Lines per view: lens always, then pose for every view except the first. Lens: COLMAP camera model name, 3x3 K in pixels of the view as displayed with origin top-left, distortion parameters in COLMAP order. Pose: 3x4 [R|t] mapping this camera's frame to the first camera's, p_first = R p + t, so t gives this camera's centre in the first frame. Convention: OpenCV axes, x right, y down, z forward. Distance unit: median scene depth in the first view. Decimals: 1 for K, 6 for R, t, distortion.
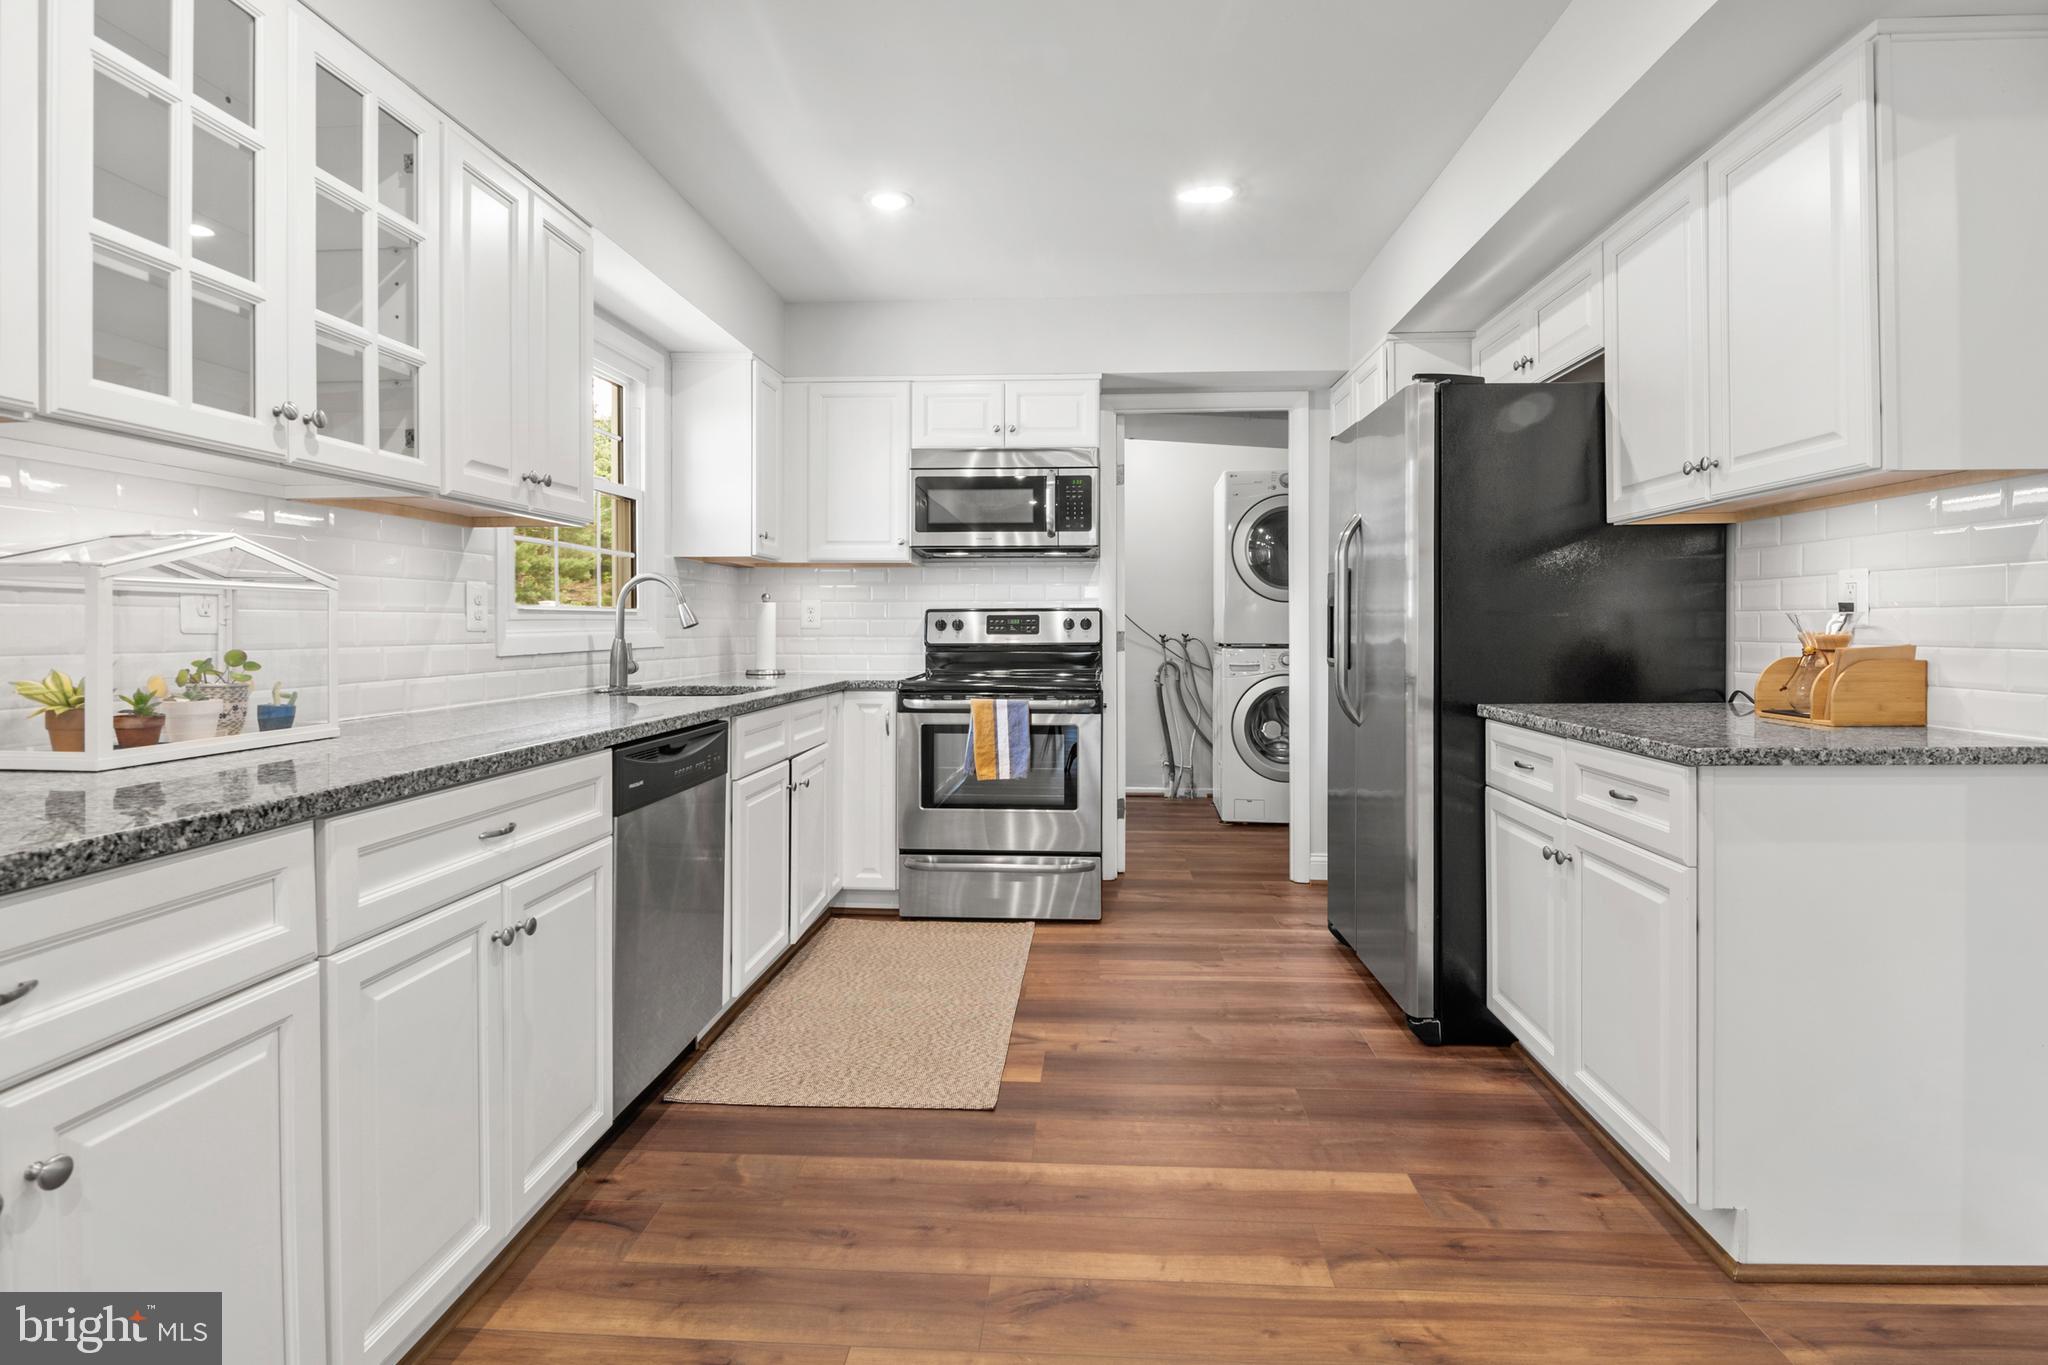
lens RADIAL K [[1005.1, 0, 1019.8], [0, 1005.1, 625.6], [0, 0, 1]] dist [-0.009677, -0.000995]
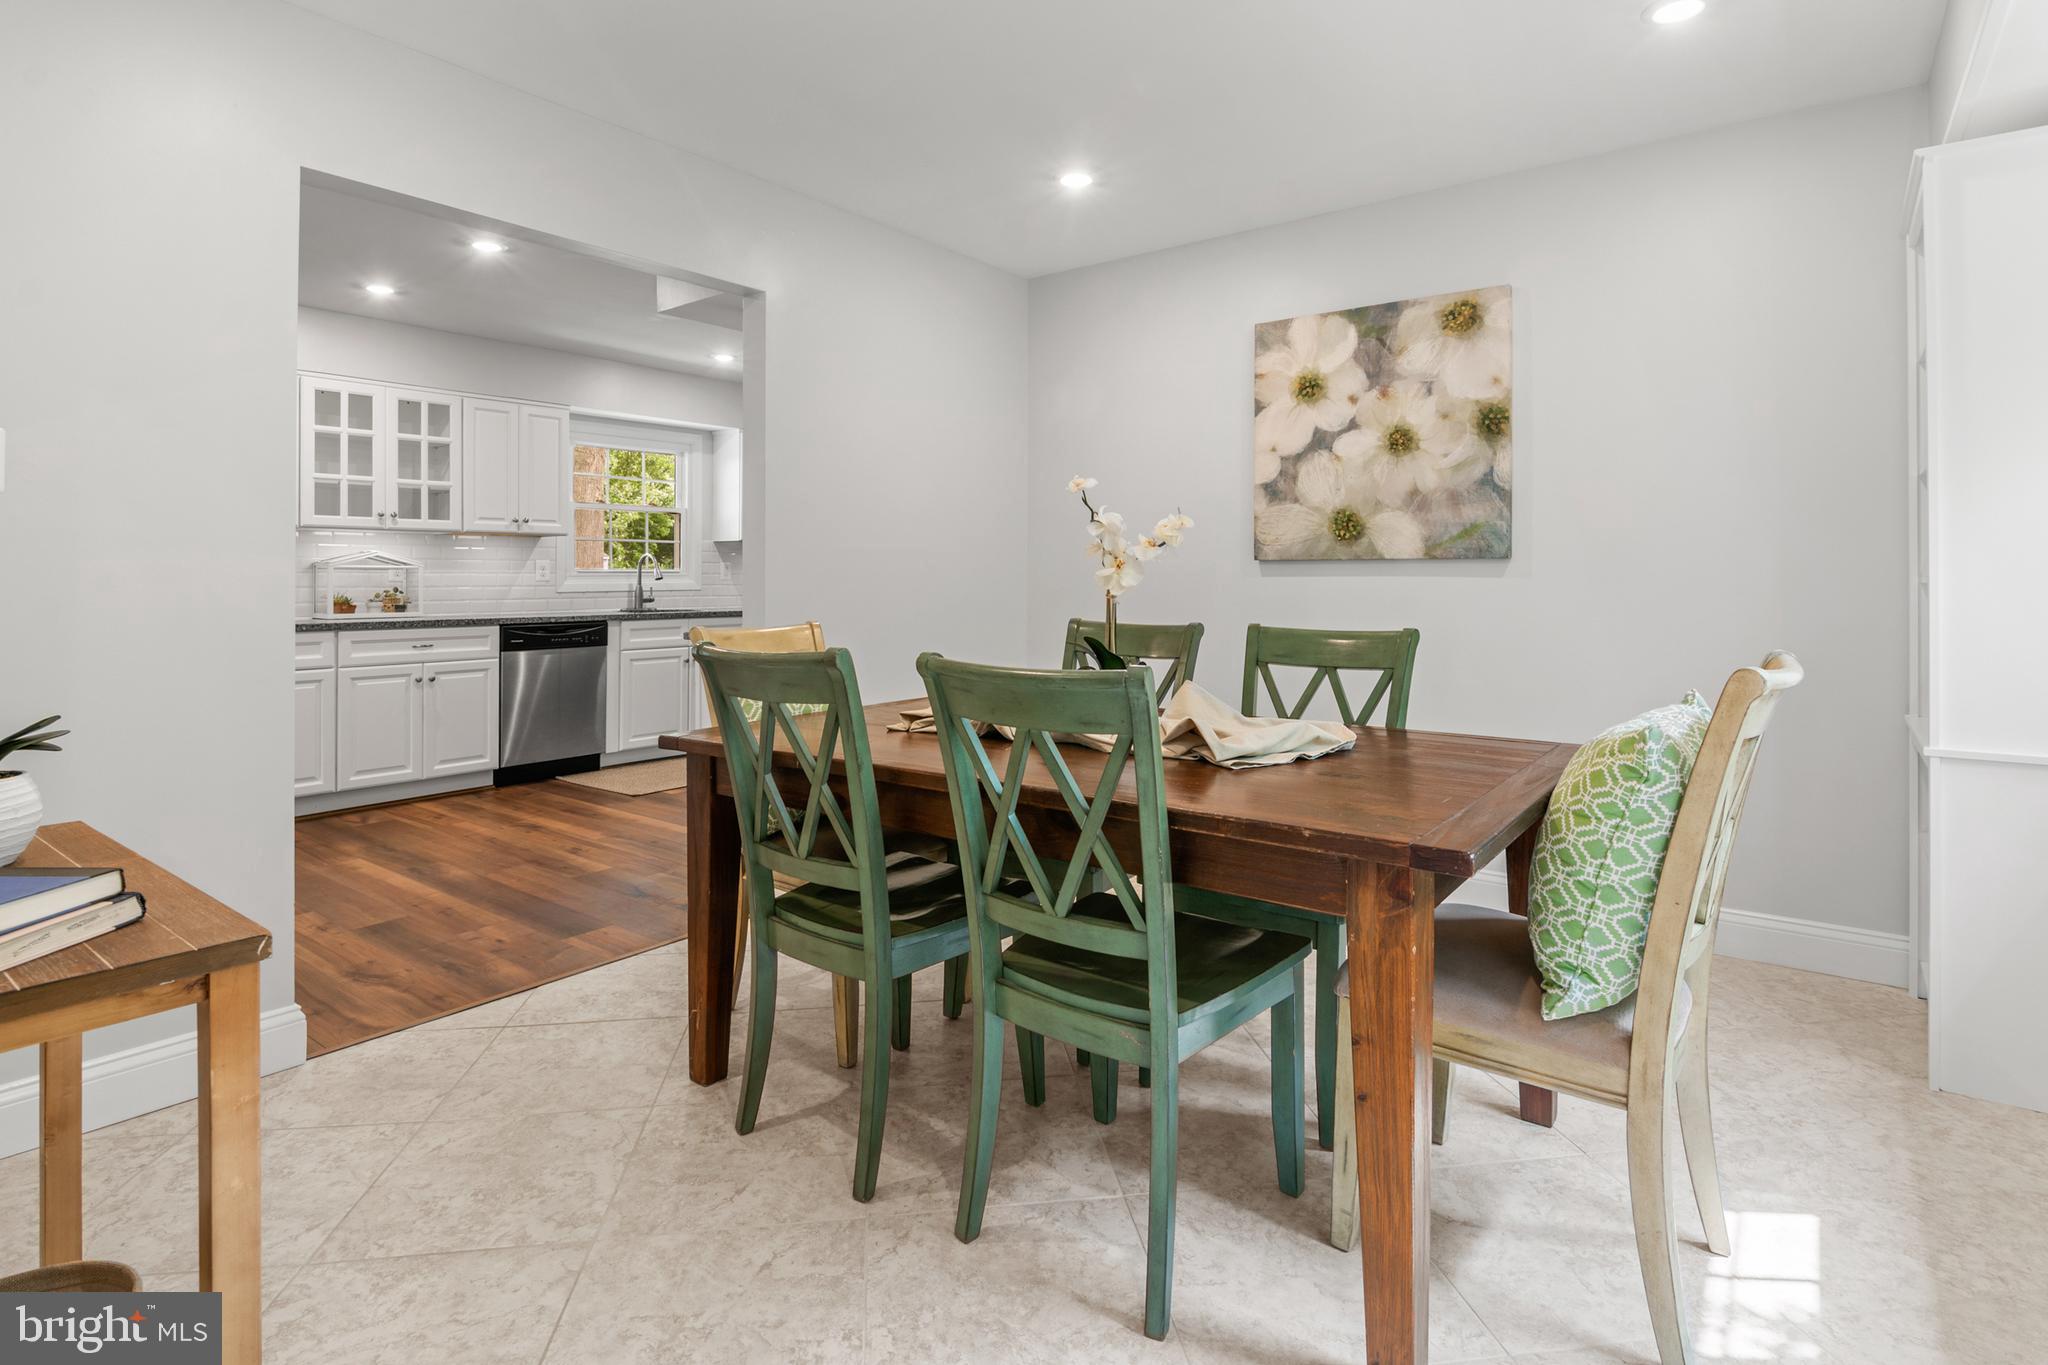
lens RADIAL K [[1005.1, 0, 1033.3], [0, 1005.1, 577.0], [0, 0, 1]] dist [-0.009677, -0.000995]
pose [[0.852808, -0.000295, -0.522225, 1.621712], [0.001055, 0.999999, 0.001158, -0.006674], [0.522224, -0.001539, 0.852807, -0.391552]]
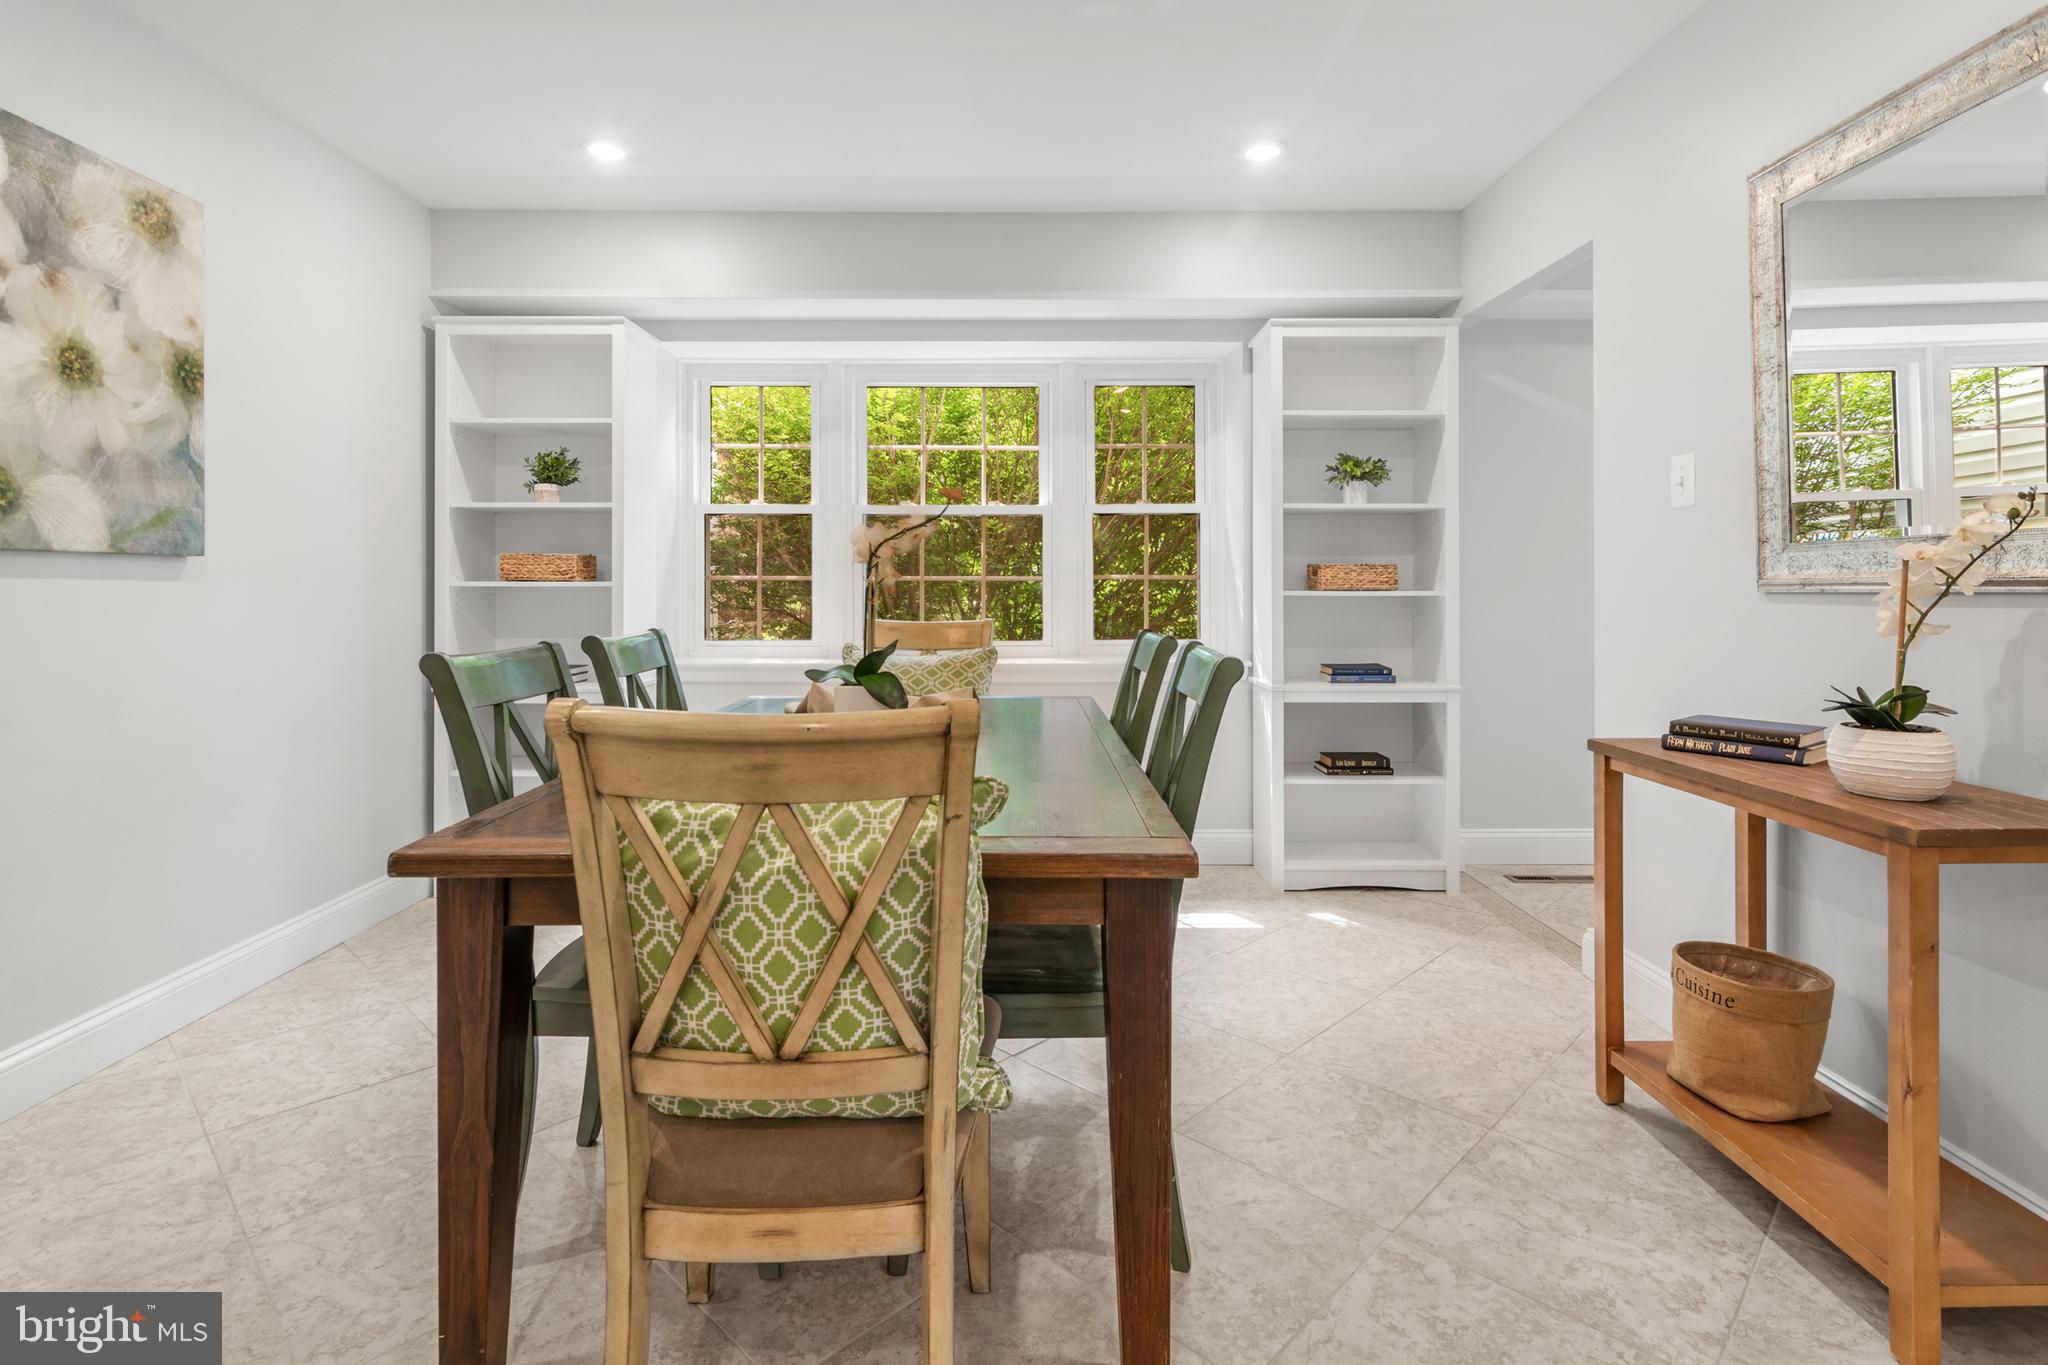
lens RADIAL K [[1005.1, 0, 1023.1], [0, 1005.1, 571.1], [0, 0, 1]] dist [-0.009677, -0.000995]
pose [[-0.085168, 0.016075, 0.996237, 0.461878], [0.007687, 0.999851, -0.015476, 0.006387], [-0.996337, 0.006340, -0.085279, 0.272167]]
